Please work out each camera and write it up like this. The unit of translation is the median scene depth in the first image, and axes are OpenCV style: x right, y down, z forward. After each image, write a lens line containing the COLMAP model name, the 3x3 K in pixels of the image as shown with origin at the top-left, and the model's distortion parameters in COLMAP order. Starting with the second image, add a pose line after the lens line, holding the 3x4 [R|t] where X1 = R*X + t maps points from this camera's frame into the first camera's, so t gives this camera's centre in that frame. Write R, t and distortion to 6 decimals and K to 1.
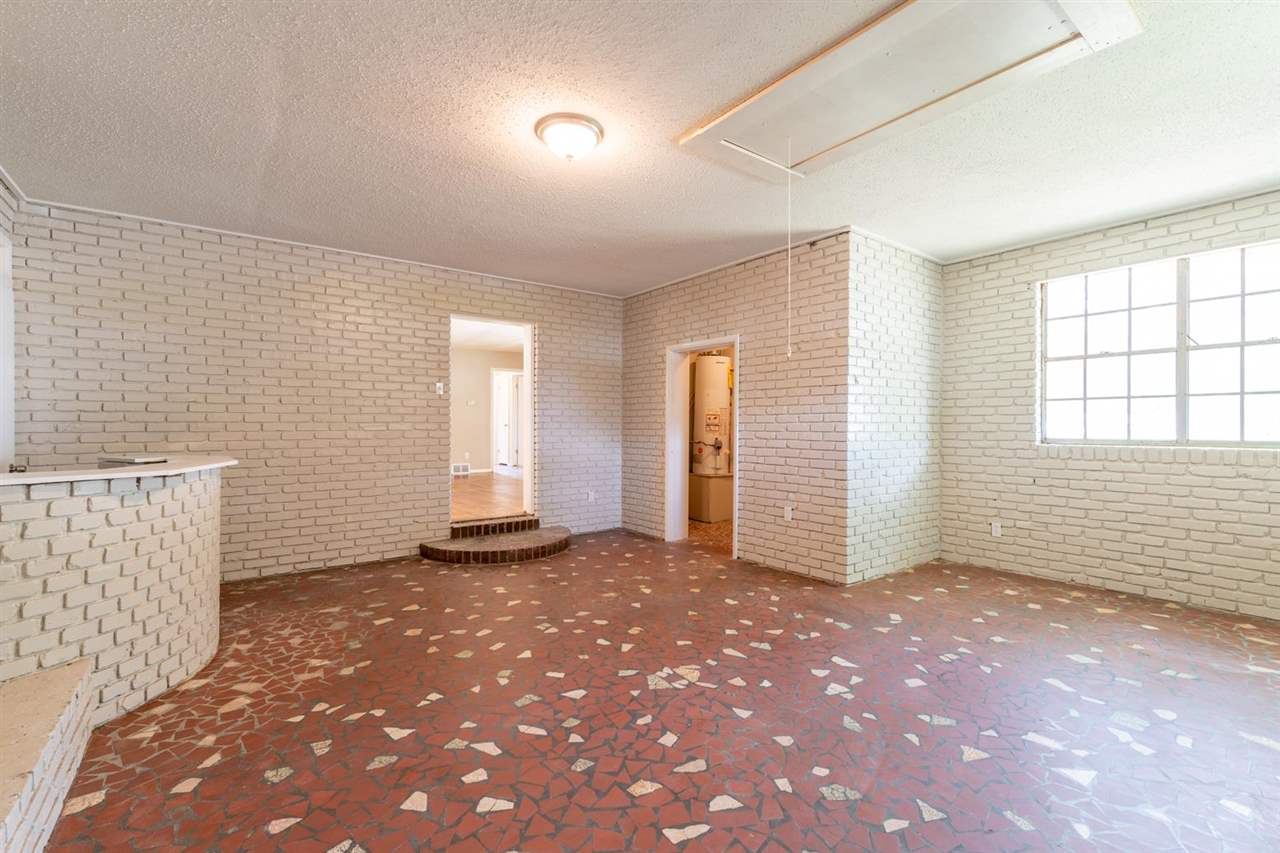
lens RADIAL K [[557.1, 0, 654.8], [0, 557.1, 426.9], [0, 0, 1]] dist [0.000612, 0.000246]
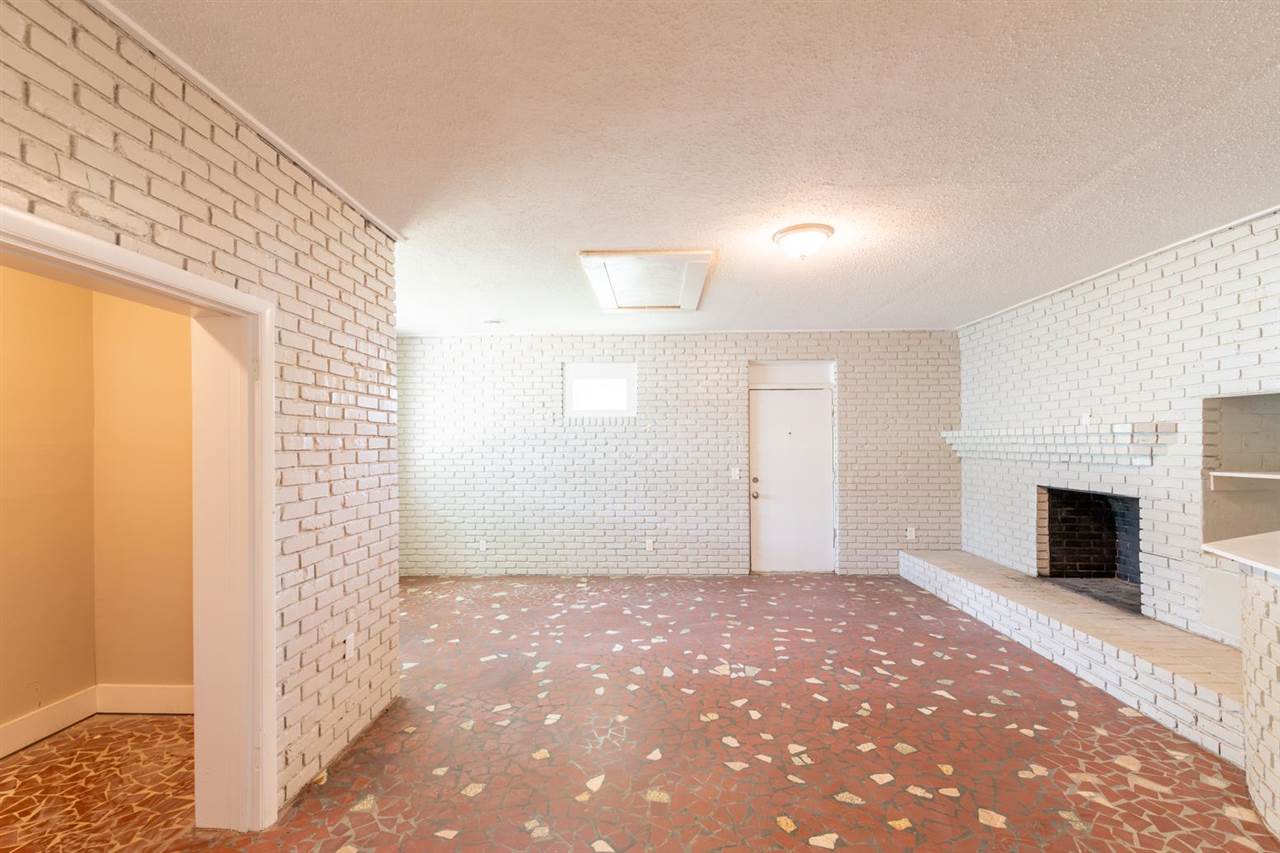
lens RADIAL K [[562.3, 0, 640.3], [0, 562.3, 442.2], [0, 0, 1]] dist [0.001015, -0.000083]
pose [[-0.758206, 0.004617, 0.651999, -0.638086], [0.007560, 0.999970, 0.001711, -0.099745], [-0.651972, 0.006226, -0.758218, 2.047713]]
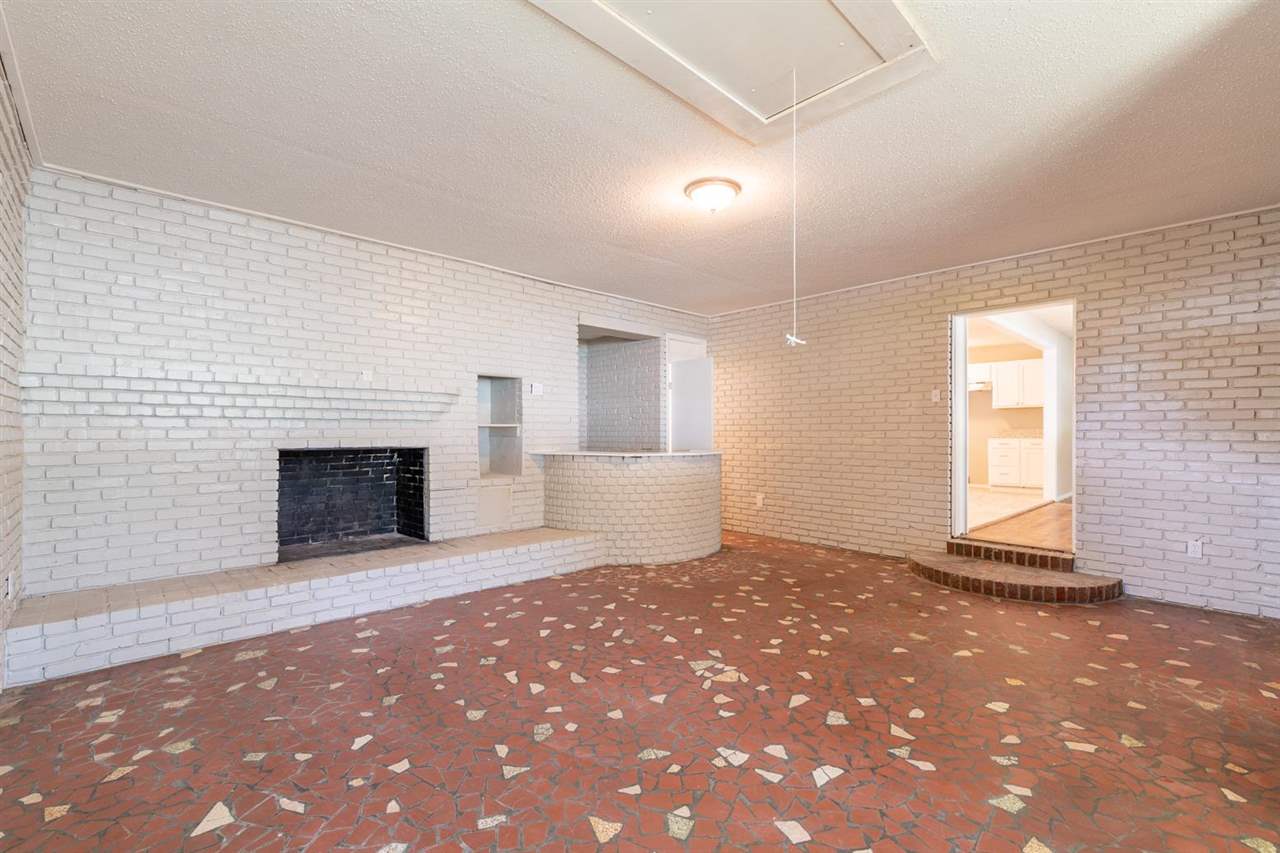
lens RADIAL K [[566.6, 0, 626.9], [0, 566.6, 433.1], [0, 0, 1]] dist [0.002879, 0.000122]
pose [[0.078762, 0.001046, -0.996893, 1.026030], [-0.006696, 0.999977, 0.000520, -0.000608], [0.996871, 0.006634, 0.078768, 0.699285]]
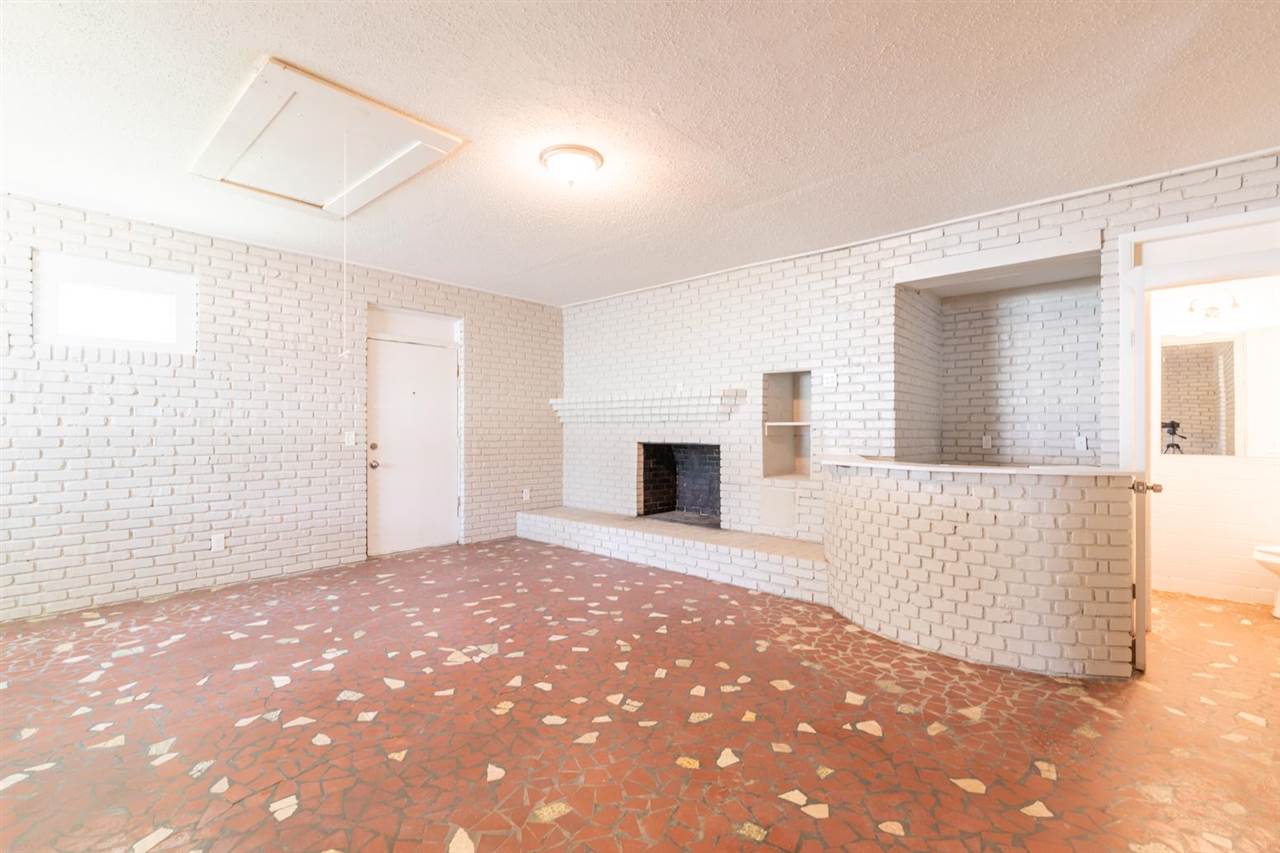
lens RADIAL K [[562.2, 0, 639.3], [0, 562.2, 430.8], [0, 0, 1]] dist [0.002632, -0.000009]
pose [[-0.987586, -0.004028, -0.157029, -0.109742], [-0.004778, 0.999979, 0.004403, -0.007279], [0.157008, 0.005099, -0.987584, 2.043365]]
